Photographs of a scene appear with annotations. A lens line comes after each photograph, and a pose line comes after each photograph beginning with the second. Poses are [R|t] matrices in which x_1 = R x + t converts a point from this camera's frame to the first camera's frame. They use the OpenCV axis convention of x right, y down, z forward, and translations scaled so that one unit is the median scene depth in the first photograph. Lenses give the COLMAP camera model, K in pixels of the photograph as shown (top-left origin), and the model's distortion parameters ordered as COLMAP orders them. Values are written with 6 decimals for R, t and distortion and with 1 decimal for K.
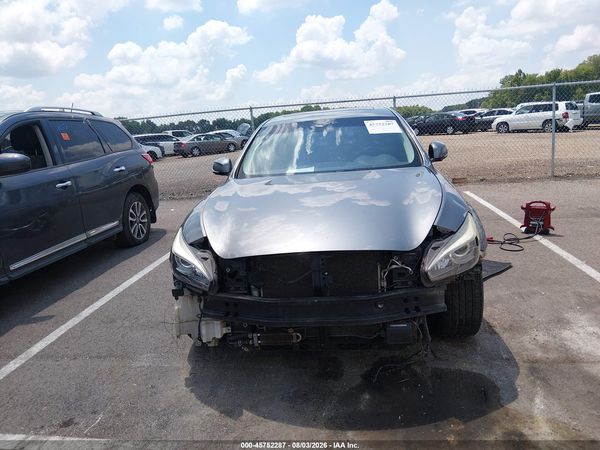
lens RADIAL K [[454.8, 0, 303.6], [0, 454.8, 224.2], [0, 0, 1]] dist [0.091911, -0.155981]
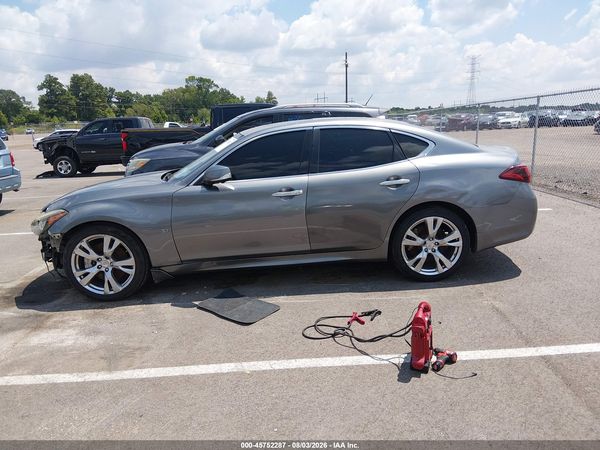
lens RADIAL K [[454.8, 0, 303.6], [0, 454.8, 224.2], [0, 0, 1]] dist [0.091911, -0.155981]
pose [[0.142595, 0.280575, -0.949181, 1.753631], [-0.172793, 0.951311, 0.255246, -0.460976], [0.974582, 0.127615, 0.184133, 1.341134]]
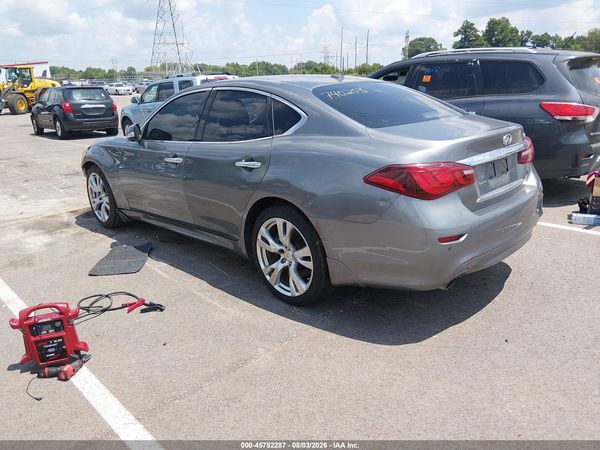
lens RADIAL K [[457.3, 0, 300.4], [0, 457.3, 227.9], [0, 0, 1]] dist [0.082145, -0.127065]
pose [[-0.625458, 0.318977, -0.712079, 1.180417], [-0.082414, 0.880507, 0.466813, -0.661075], [0.775893, 0.350657, -0.524432, 2.573739]]
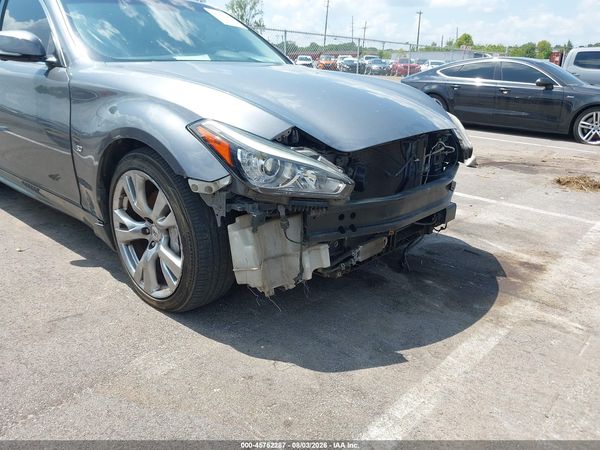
lens RADIAL K [[483.5, 0, 300.0], [0, 483.5, 225.0], [0, 0, 1]] dist [0.004065, -0.002228]
pose [[0.562311, -0.173351, 0.808552, -0.697714], [0.101808, 0.984854, 0.140346, 0.061363], [-0.820635, 0.003399, 0.571443, 0.511644]]
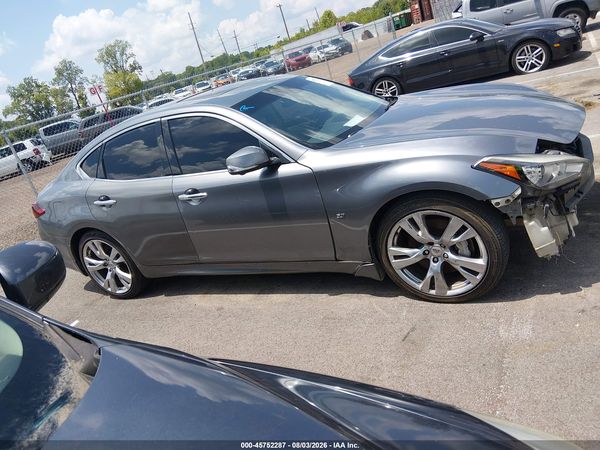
lens RADIAL K [[457.3, 0, 300.4], [0, 457.3, 227.9], [0, 0, 1]] dist [0.082145, -0.127065]
pose [[0.351476, -0.358142, 0.864985, -1.112794], [0.442701, 0.877689, 0.183516, -0.176398], [-0.824913, 0.318428, 0.467036, 0.877054]]
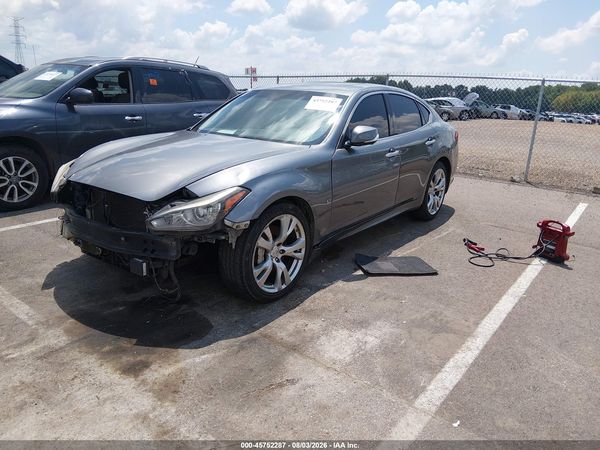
lens RADIAL K [[454.8, 0, 303.6], [0, 454.8, 224.2], [0, 0, 1]] dist [0.091911, -0.155981]
pose [[0.857870, 0.244714, -0.451857, 0.884306], [-0.210358, 0.969511, 0.125689, -0.094089], [0.468838, -0.012773, 0.883192, 0.096913]]
